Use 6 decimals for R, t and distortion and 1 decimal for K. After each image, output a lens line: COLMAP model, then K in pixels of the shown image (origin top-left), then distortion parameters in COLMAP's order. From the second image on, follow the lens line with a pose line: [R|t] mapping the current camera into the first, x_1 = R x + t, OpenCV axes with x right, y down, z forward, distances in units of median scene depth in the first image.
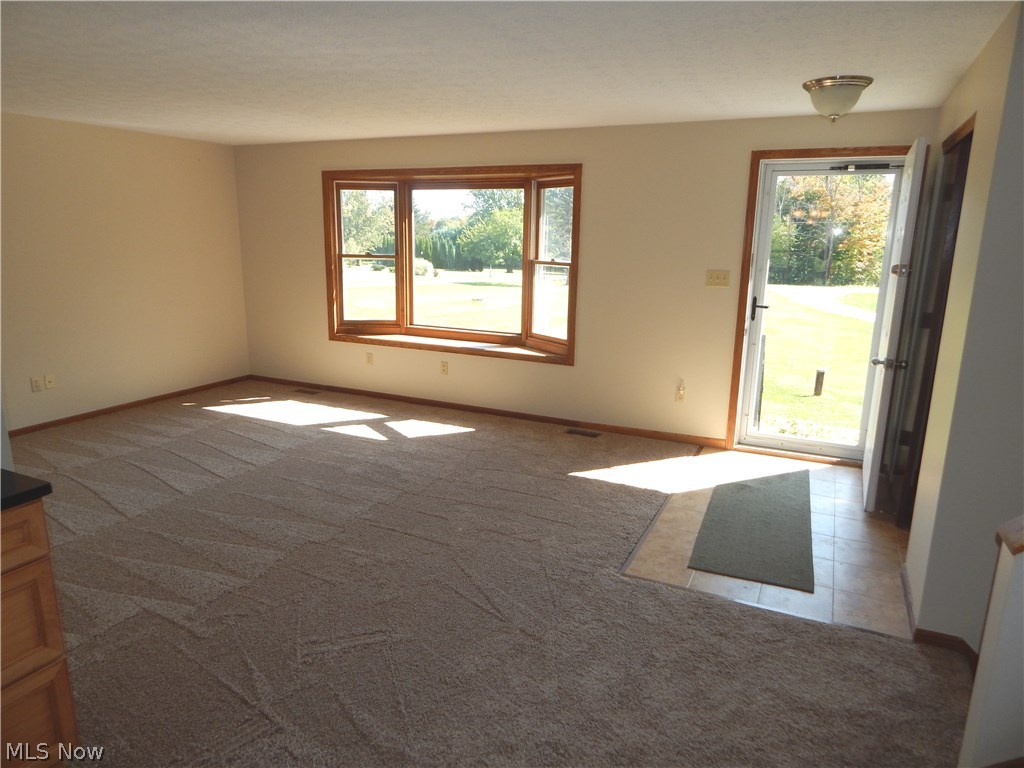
lens RADIAL K [[676.3, 0, 512.0], [0, 676.3, 384.0], [0, 0, 1]] dist [0.005194, -0.000896]
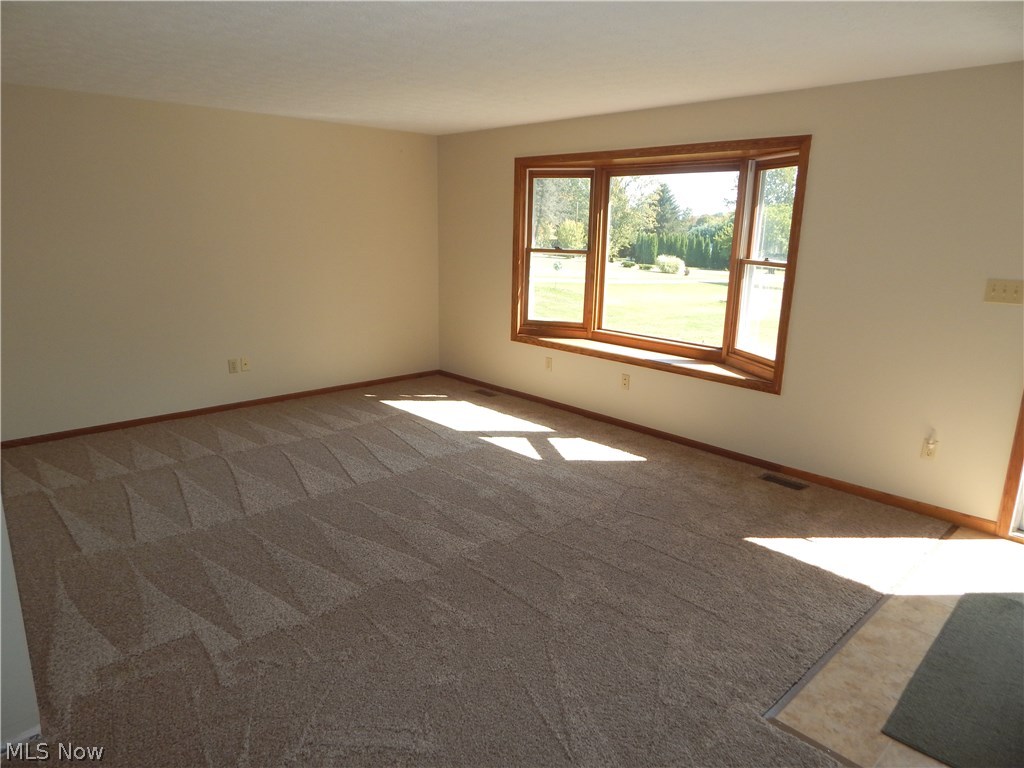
lens RADIAL K [[676.3, 0, 512.0], [0, 676.3, 384.0], [0, 0, 1]] dist [0.005194, -0.000896]
pose [[0.932045, 0.087215, -0.351690, 0.078737], [-0.085669, 0.996123, 0.019988, -0.029180], [0.352070, 0.011499, 0.935903, 0.157664]]
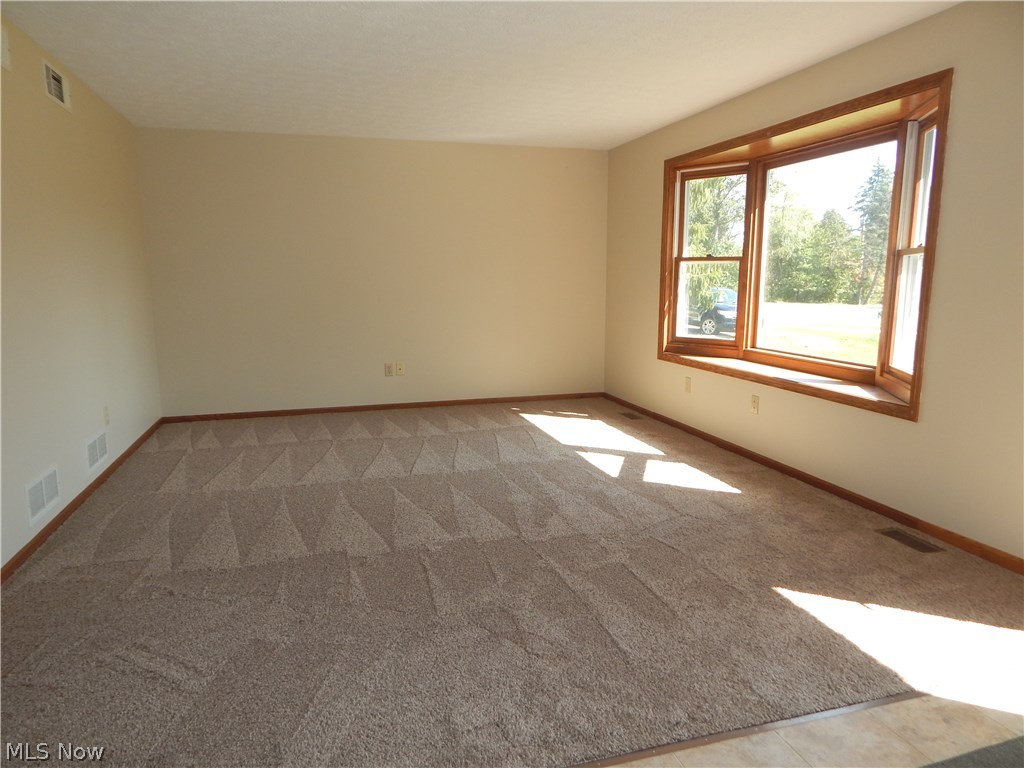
lens RADIAL K [[681.9, 0, 513.1], [0, 681.9, 388.5], [0, 0, 1]] dist [0.002321, 0.000855]
pose [[0.670371, 0.106277, -0.734376, 0.296008], [-0.153087, 0.988207, 0.003266, -0.003977], [0.726063, 0.110234, 0.678735, 0.357165]]
